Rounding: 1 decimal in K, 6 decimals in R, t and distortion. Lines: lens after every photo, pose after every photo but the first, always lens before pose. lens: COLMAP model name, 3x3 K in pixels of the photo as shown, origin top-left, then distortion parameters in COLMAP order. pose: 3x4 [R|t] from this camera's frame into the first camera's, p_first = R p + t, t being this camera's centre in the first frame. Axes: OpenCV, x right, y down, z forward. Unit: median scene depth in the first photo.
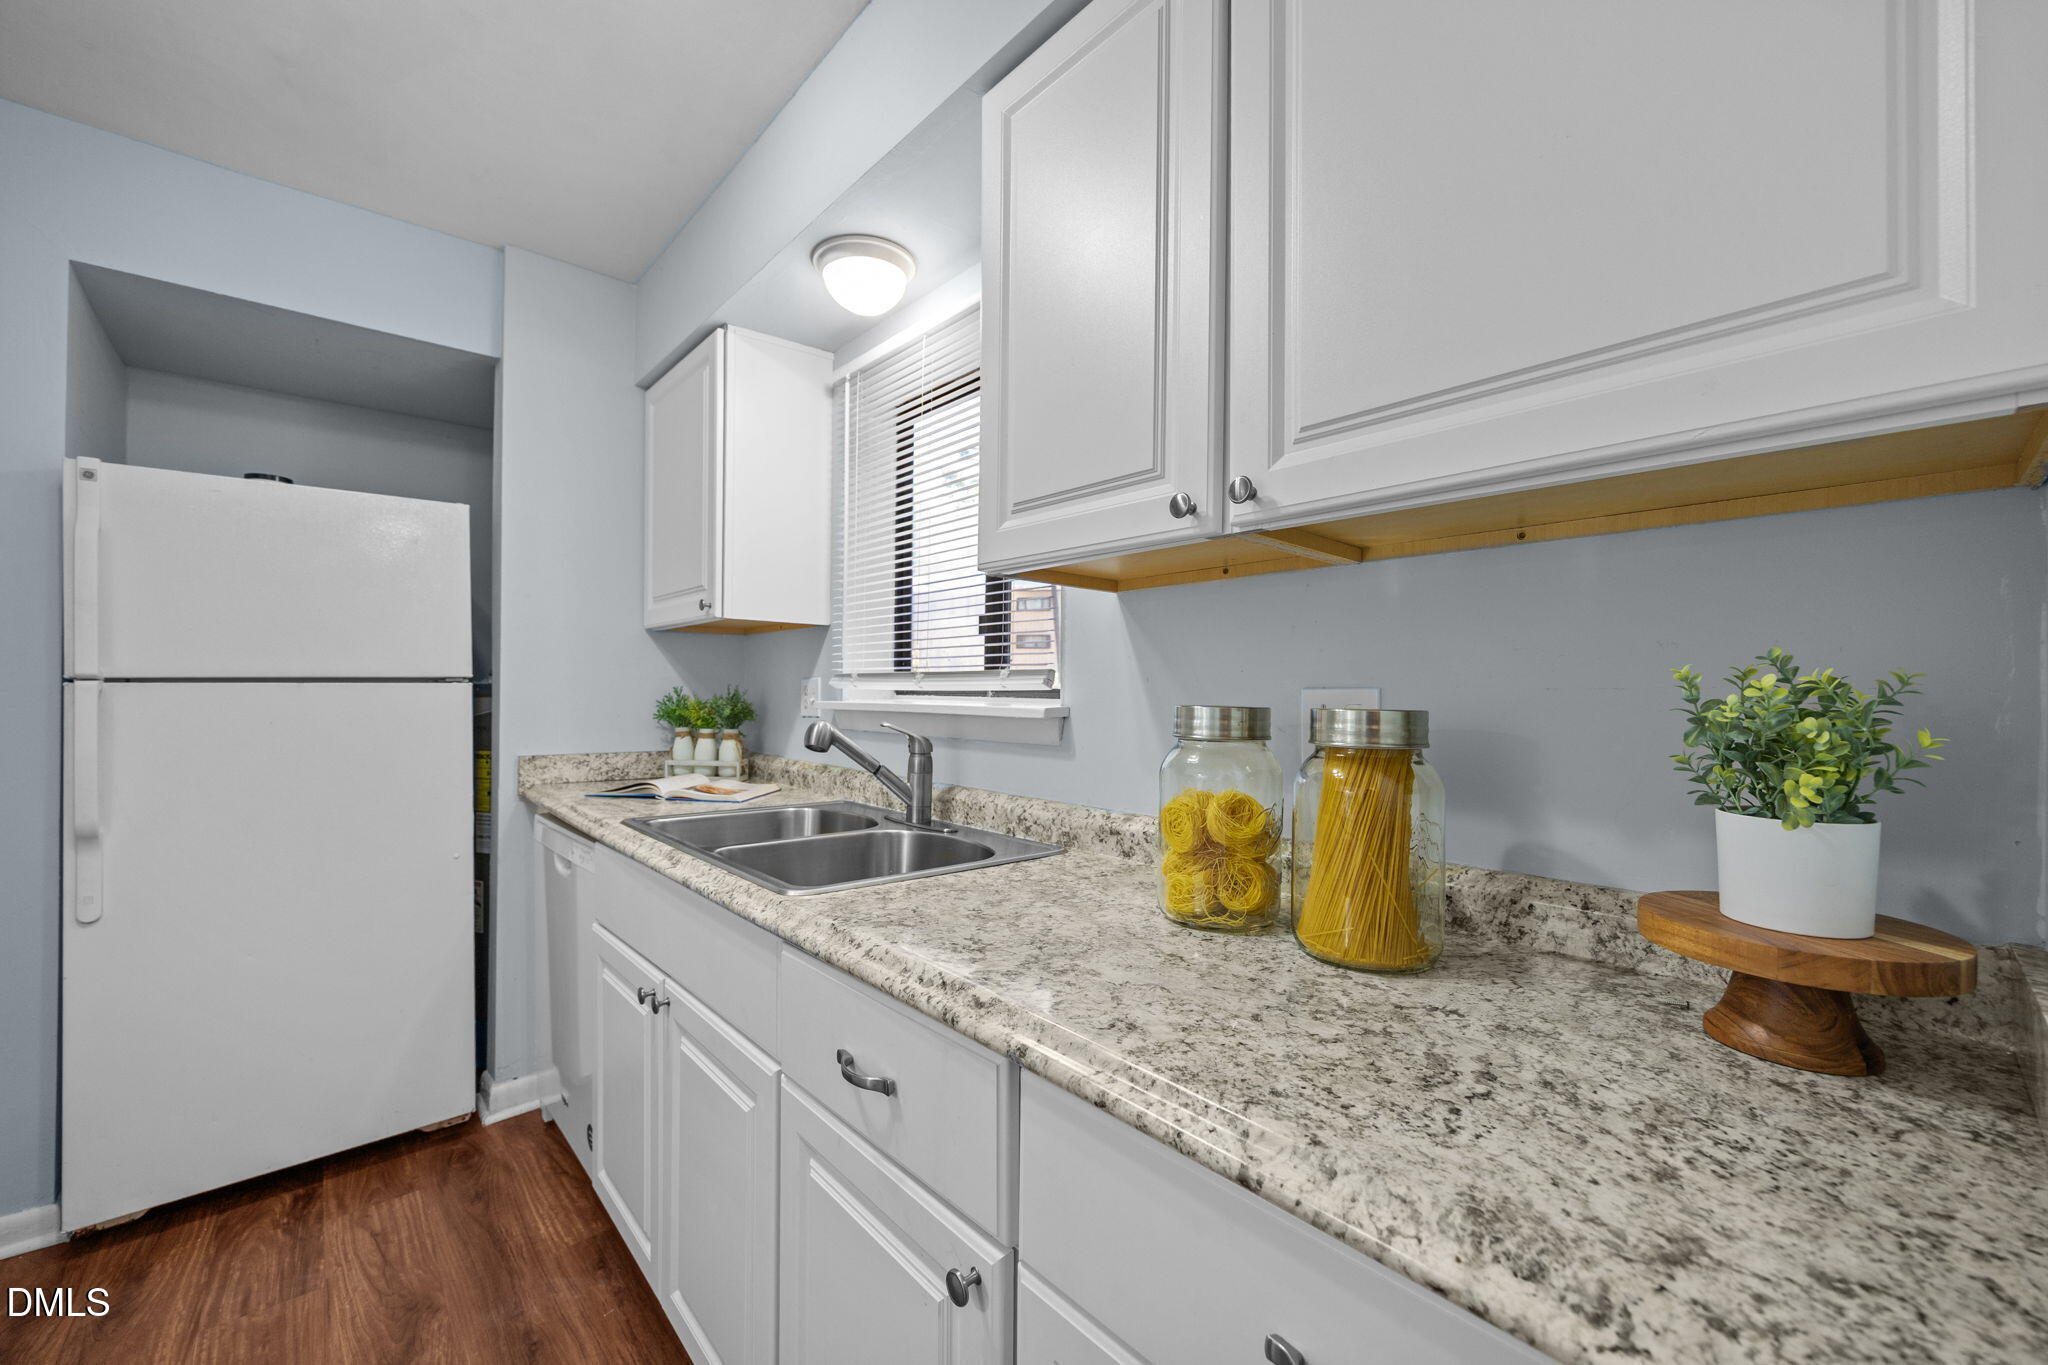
lens RADIAL K [[806.2, 0, 1031.1], [0, 806.2, 687.0], [0, 0, 1]] dist [-0.000208, 0.000355]
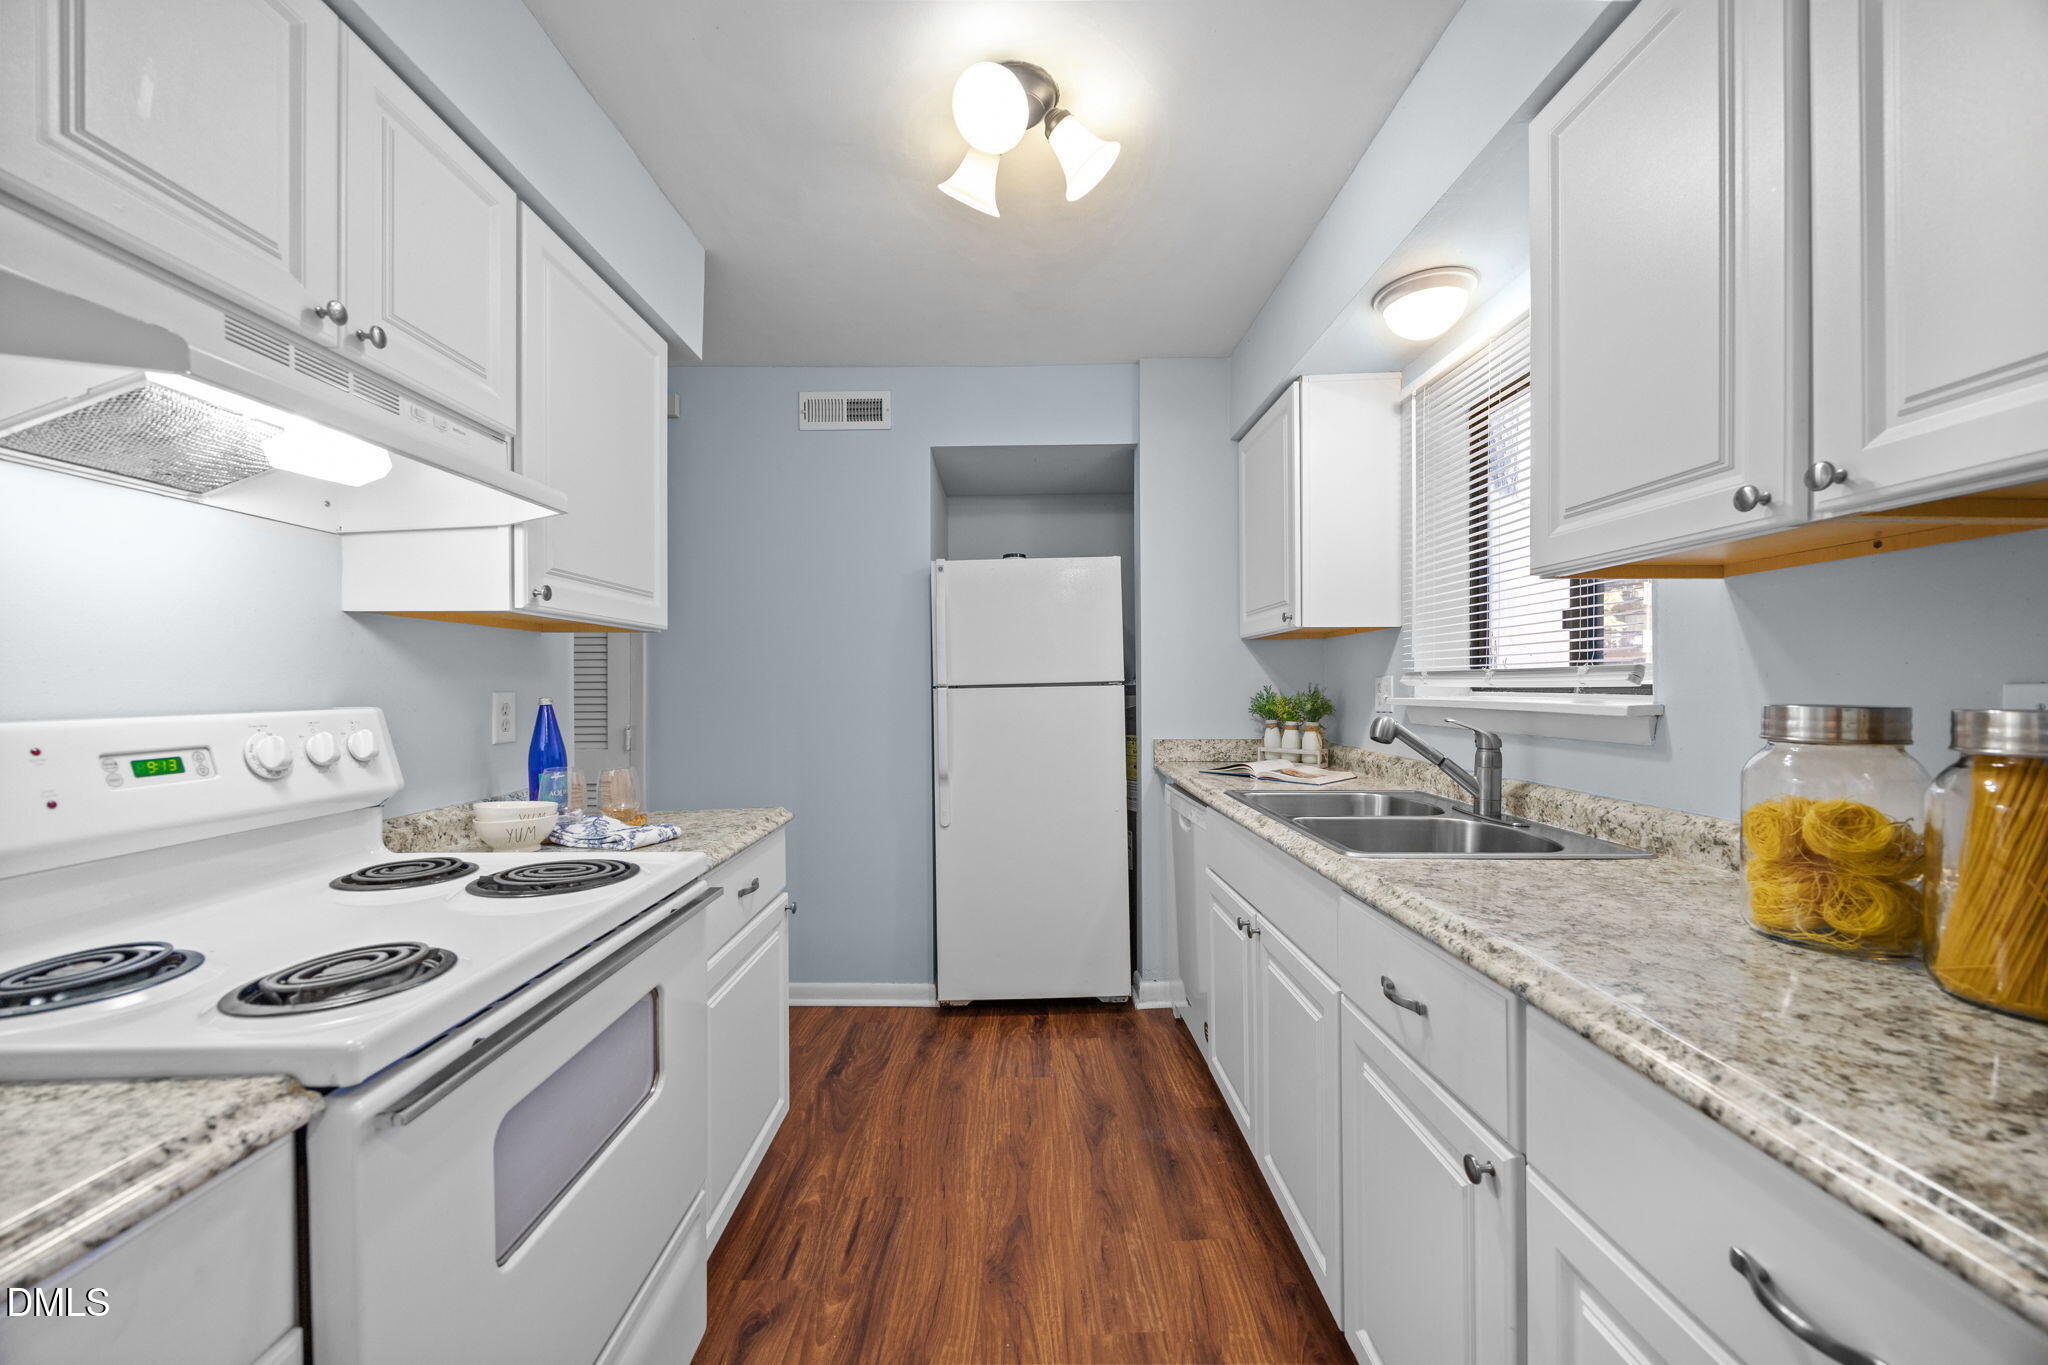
lens RADIAL K [[806.2, 0, 1031.1], [0, 806.2, 687.0], [0, 0, 1]] dist [-0.000208, 0.000355]
pose [[0.760029, -0.010256, -0.649808, 0.106040], [0.015174, 0.999883, 0.001967, -0.009231], [0.649712, -0.011355, 0.760096, -0.198107]]
